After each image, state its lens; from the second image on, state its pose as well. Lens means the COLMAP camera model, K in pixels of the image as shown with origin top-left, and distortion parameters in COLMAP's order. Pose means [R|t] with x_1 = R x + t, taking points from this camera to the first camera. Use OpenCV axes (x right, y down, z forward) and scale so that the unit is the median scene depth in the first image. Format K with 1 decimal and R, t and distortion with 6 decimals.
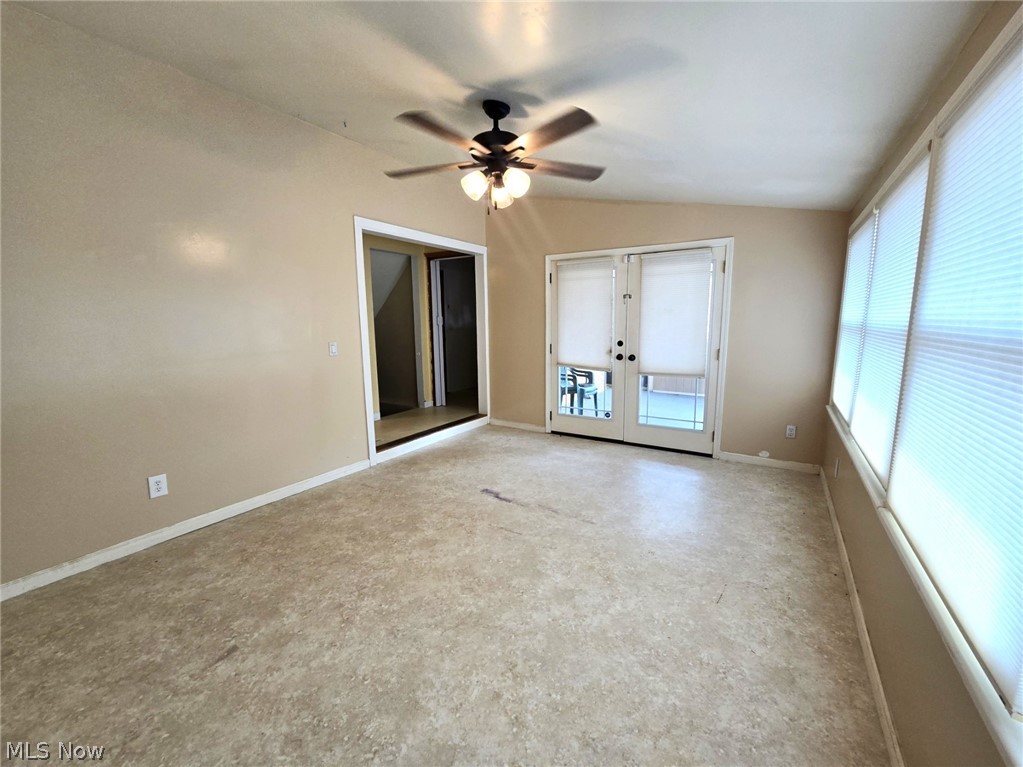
lens RADIAL K [[421.0, 0, 517.1], [0, 421.0, 386.6], [0, 0, 1]] dist [-0.002963, -0.000454]
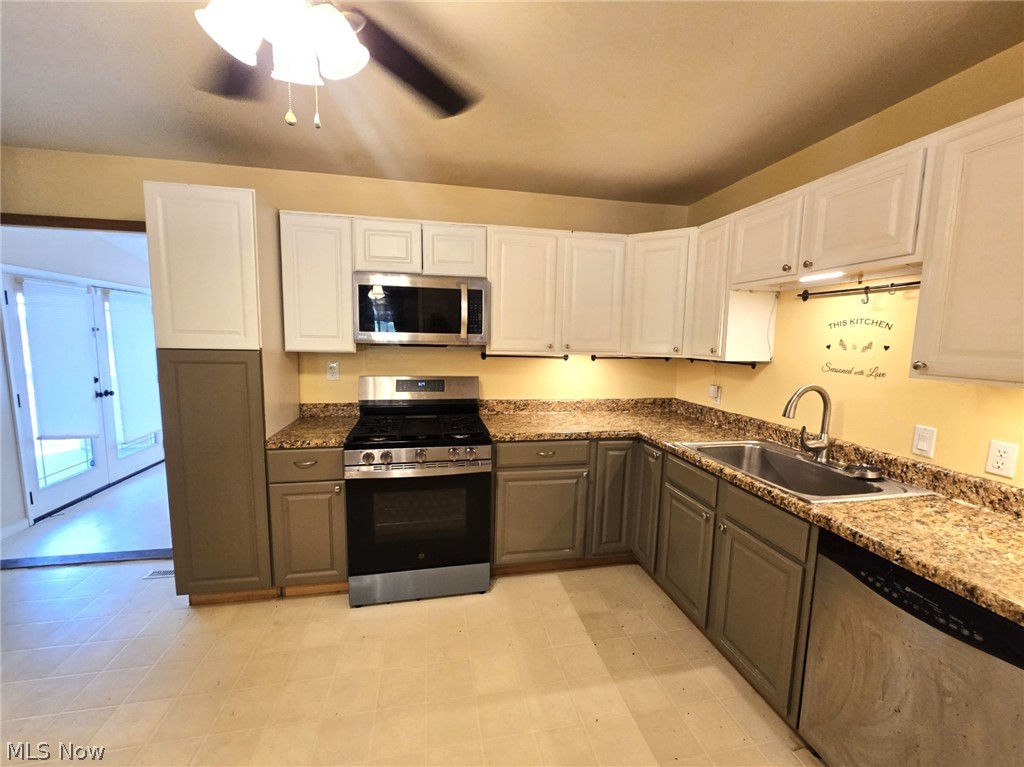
lens RADIAL K [[424.4, 0, 519.8], [0, 424.4, 389.0], [0, 0, 1]] dist [-0.003861, 0.003983]
pose [[-0.690349, -0.090565, 0.717785, -0.939388], [0.099497, 0.970822, 0.218186, -0.172348], [-0.716602, 0.222042, -0.661195, 0.850969]]
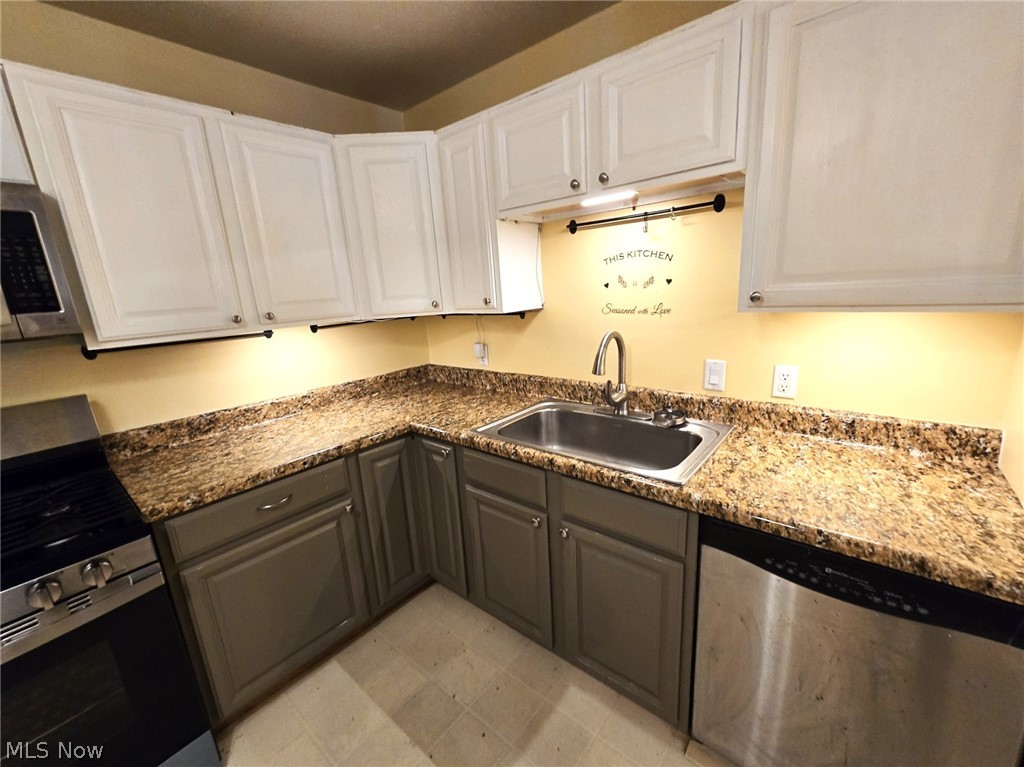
lens RADIAL K [[420.4, 0, 517.2], [0, 420.4, 387.5], [0, 0, 1]] dist [-0.004101, -0.000060]
pose [[-0.987785, 0.035631, 0.151697, -0.820301], [0.091380, 0.920996, 0.378703, -0.155182], [-0.126219, 0.387939, -0.913002, 0.727537]]
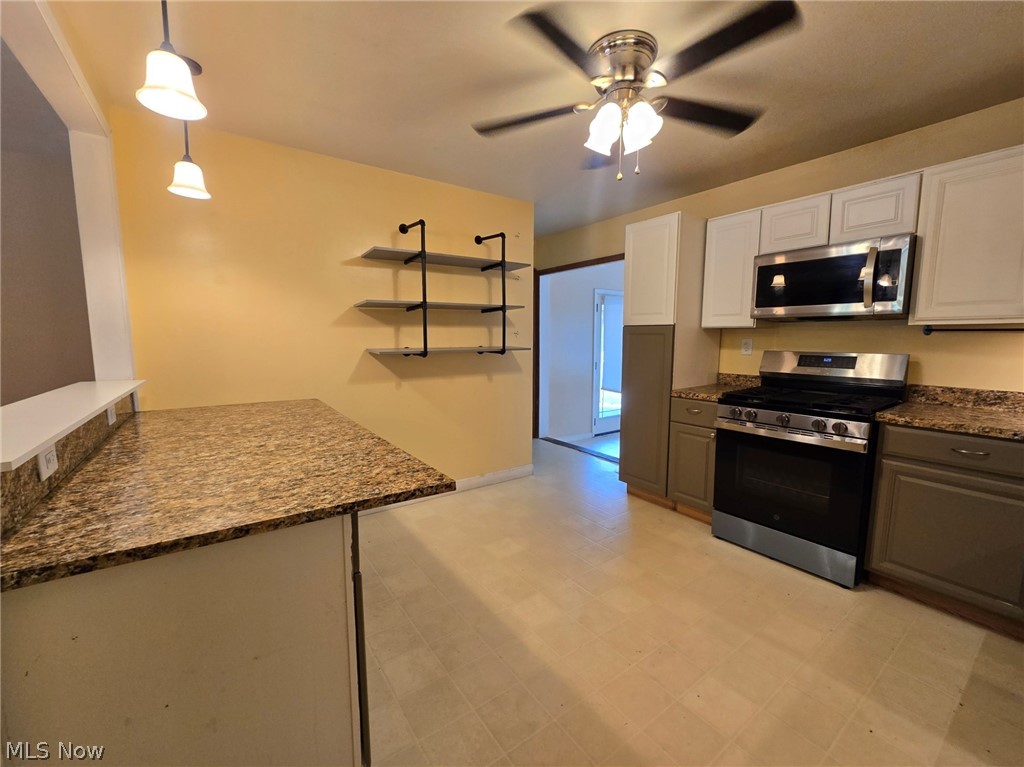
lens RADIAL K [[424.4, 0, 519.8], [0, 424.4, 389.0], [0, 0, 1]] dist [-0.003861, 0.003983]
pose [[0.375003, -0.102014, 0.921393, -1.096581], [0.138285, 0.988962, 0.053214, -0.115276], [-0.916652, 0.107460, 0.384971, 0.725534]]
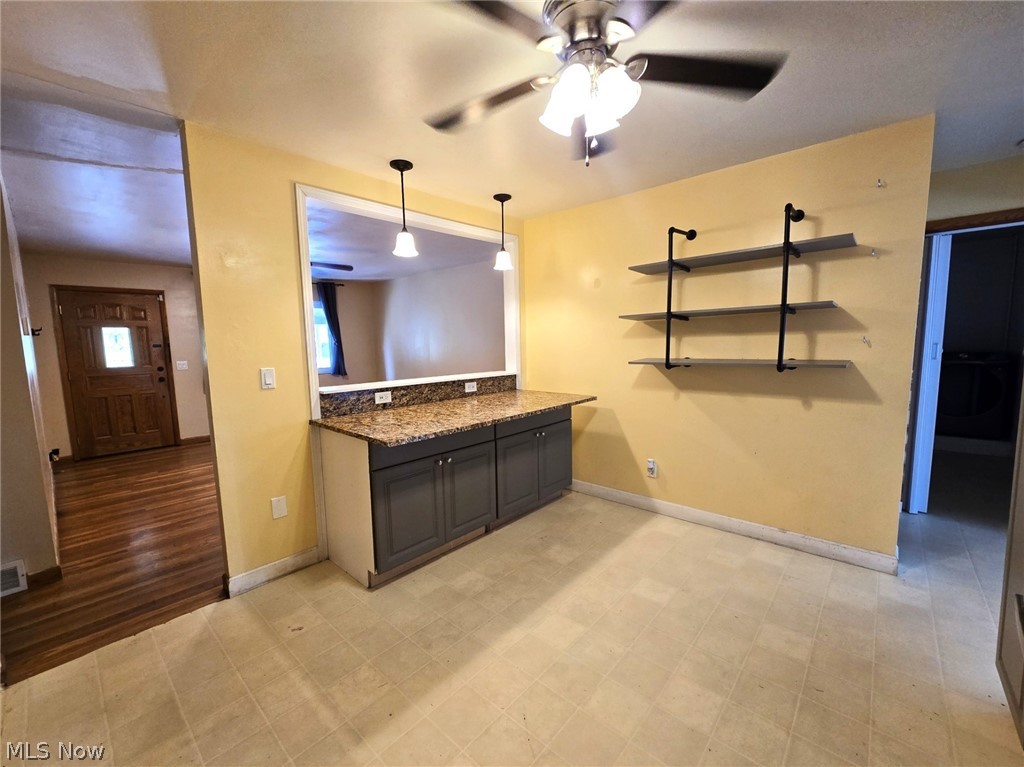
lens RADIAL K [[420.4, 0, 517.2], [0, 420.4, 387.5], [0, 0, 1]] dist [-0.004101, -0.000060]
pose [[0.986099, 0.013858, -0.165580, -0.703919], [-0.021242, 0.998853, -0.042907, -0.092071], [0.164796, 0.045828, 0.985262, 0.475974]]
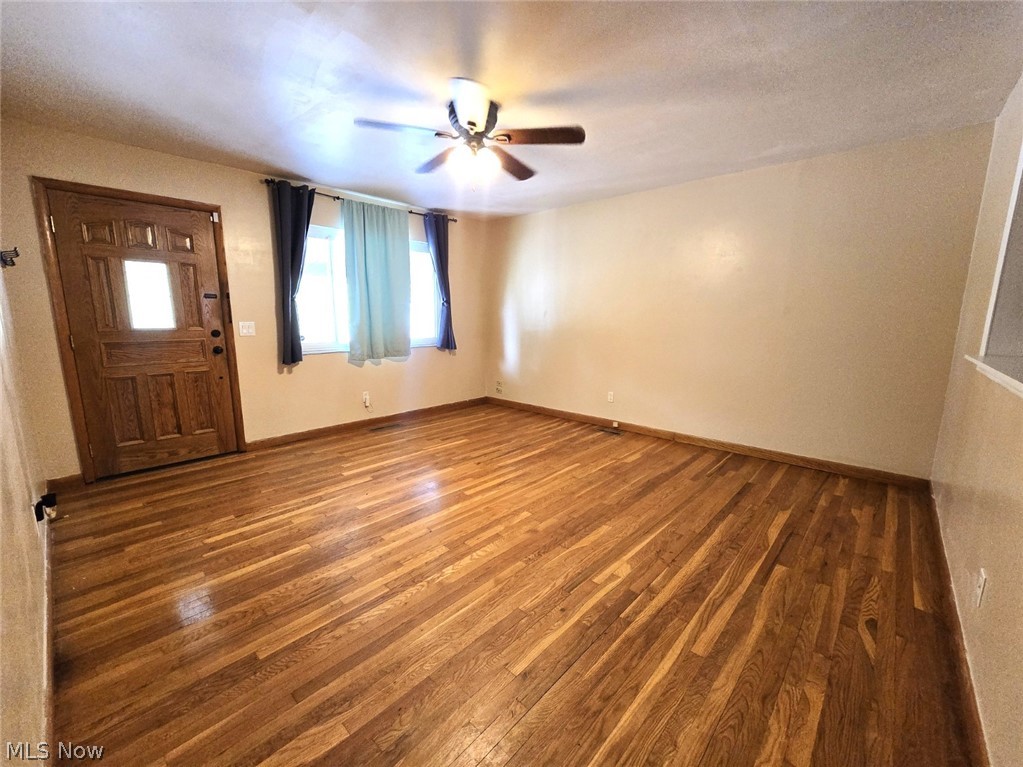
lens RADIAL K [[421.0, 0, 517.1], [0, 421.0, 386.6], [0, 0, 1]] dist [-0.002963, -0.000454]
pose [[0.984183, 0.048322, -0.170440, -1.222533], [-0.046388, 0.998806, 0.015313, -0.115130], [0.170976, -0.007164, 0.985249, 0.819929]]
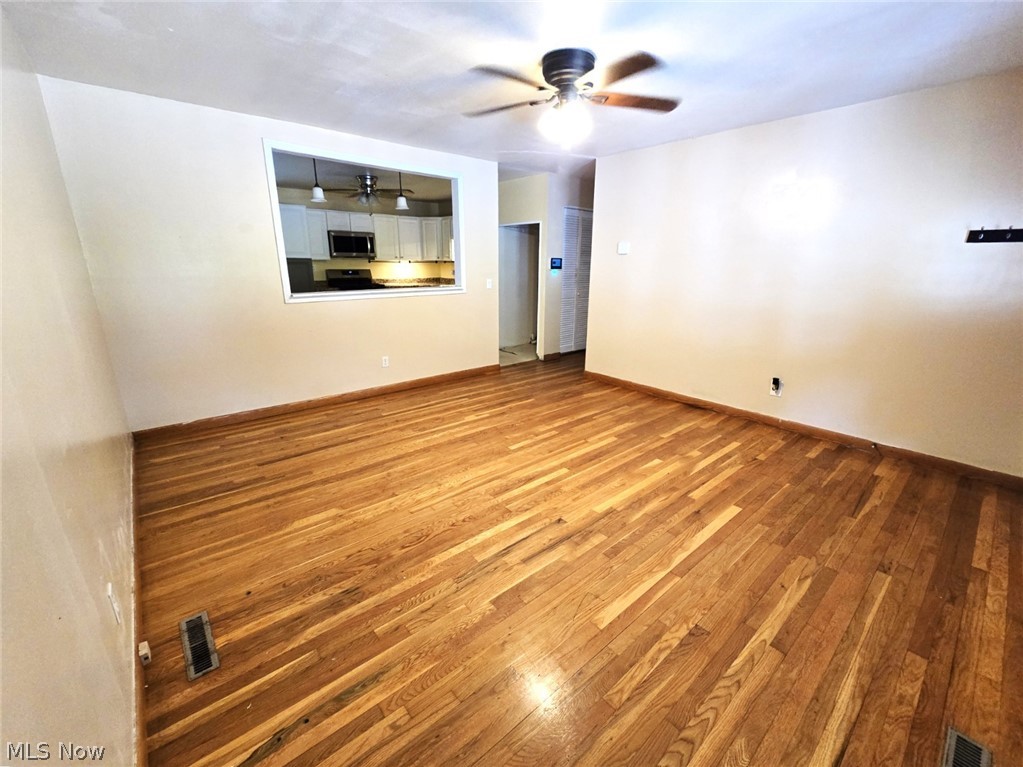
lens RADIAL K [[430.1, 0, 516.4], [0, 430.1, 383.7], [0, 0, 1]] dist [-0.001282, 0.003937]
pose [[-0.956145, -0.076553, 0.282713, -1.488155], [0.049228, 0.909505, 0.412768, -0.314574], [-0.288728, 0.408583, -0.865850, 1.909947]]
